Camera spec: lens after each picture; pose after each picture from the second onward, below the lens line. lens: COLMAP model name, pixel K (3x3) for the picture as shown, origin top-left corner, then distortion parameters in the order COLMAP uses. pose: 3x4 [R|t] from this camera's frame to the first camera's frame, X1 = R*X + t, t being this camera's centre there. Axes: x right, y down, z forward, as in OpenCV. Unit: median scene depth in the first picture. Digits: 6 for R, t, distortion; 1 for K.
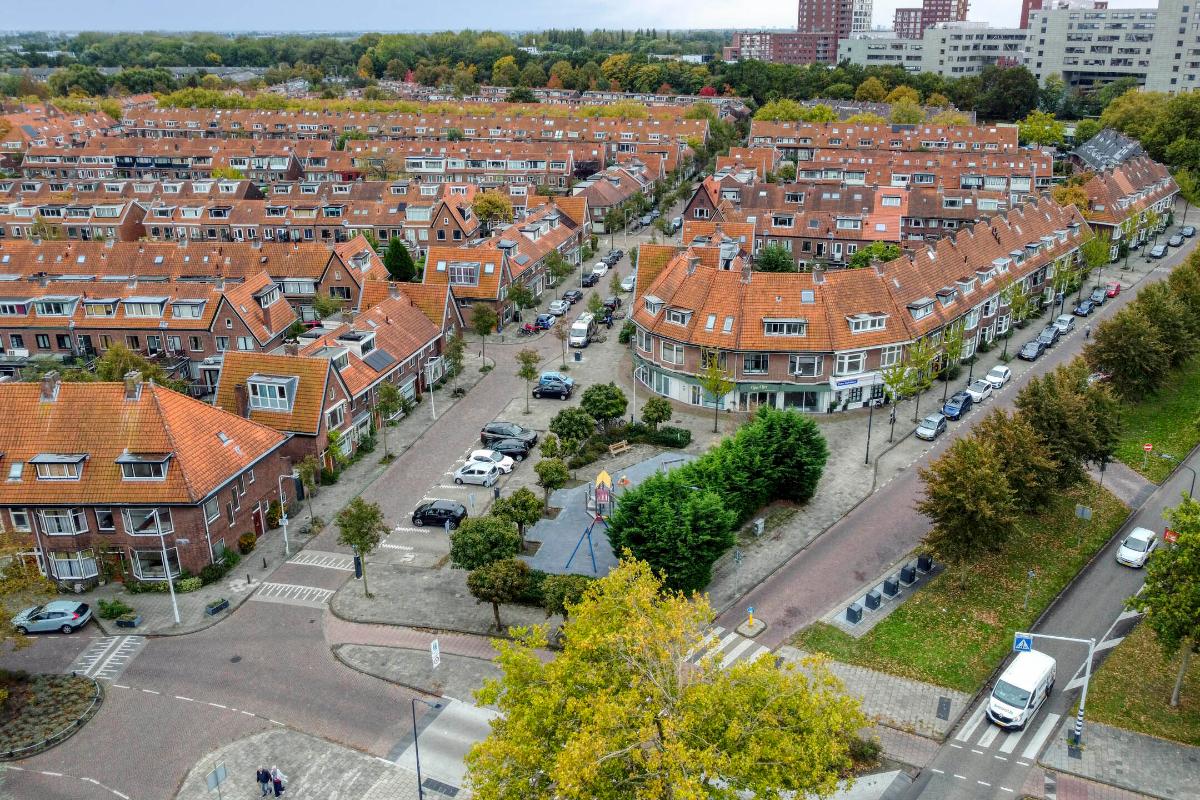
lens RADIAL K [[879.4, 0, 625.6], [0, 879.4, 366.4], [0, 0, 1]] dist [-0.002525, -0.002902]
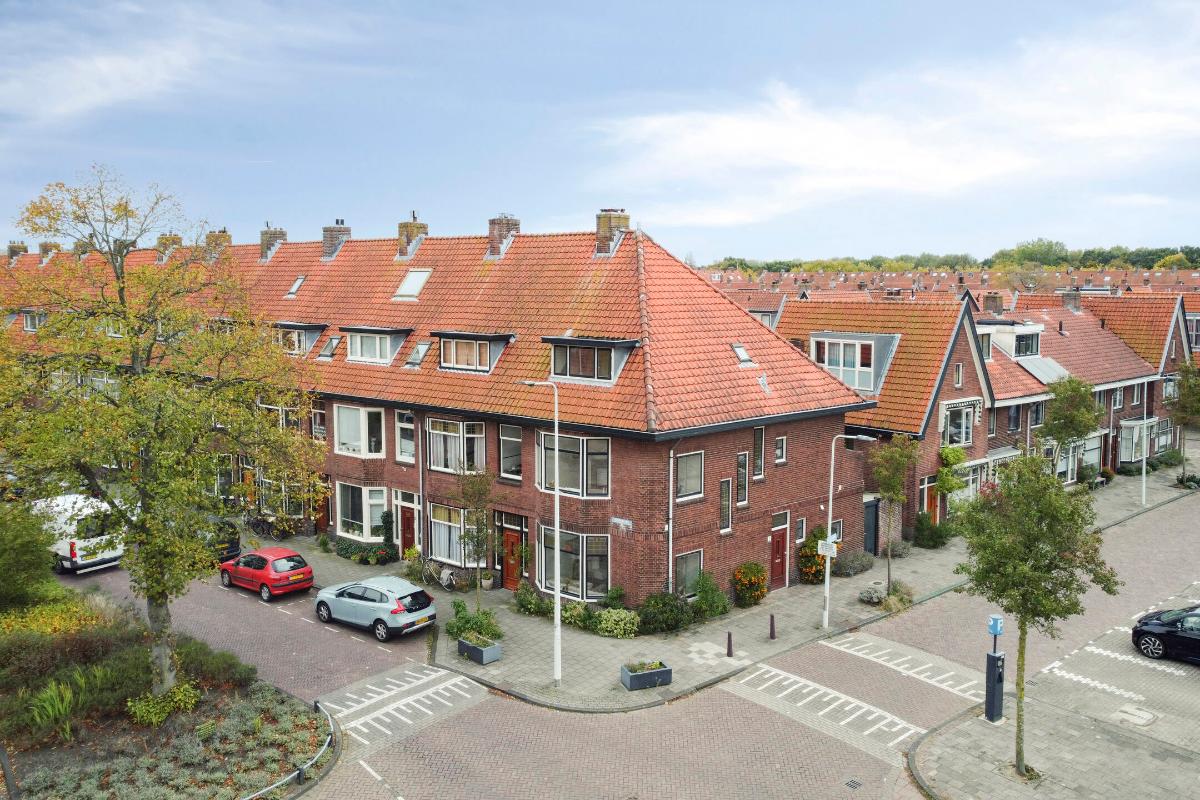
lens RADIAL K [[879.4, 0, 625.6], [0, 879.4, 366.4], [0, 0, 1]] dist [-0.002525, -0.002902]
pose [[0.787368, 0.040083, -0.615179, -0.212887], [-0.202993, 0.959093, -0.197320, 0.210510], [0.582105, 0.280240, 0.763295, 0.613564]]
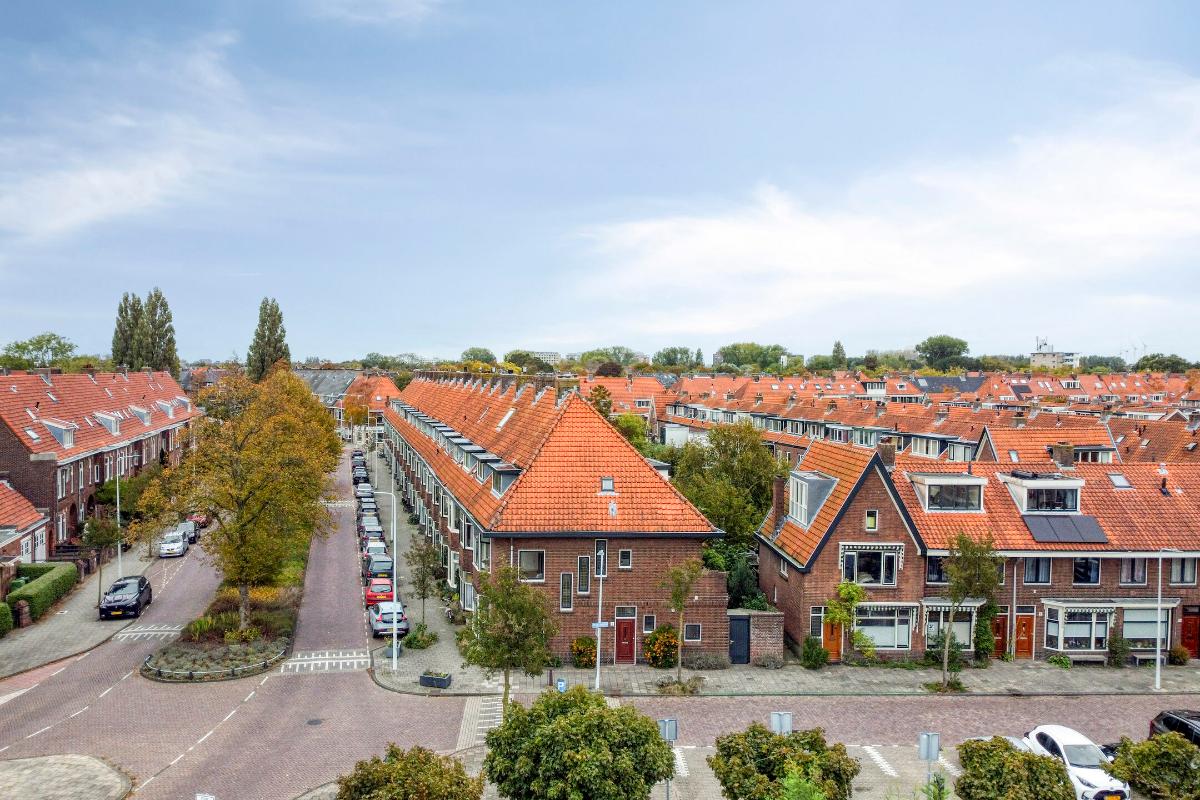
lens RADIAL K [[879.4, 0, 625.6], [0, 879.4, 366.4], [0, 0, 1]] dist [-0.002525, -0.002902]
pose [[0.276875, -0.028676, -0.960478, 0.234436], [-0.345509, 0.929733, -0.127357, 0.079982], [0.896640, 0.367116, 0.247512, 0.851776]]
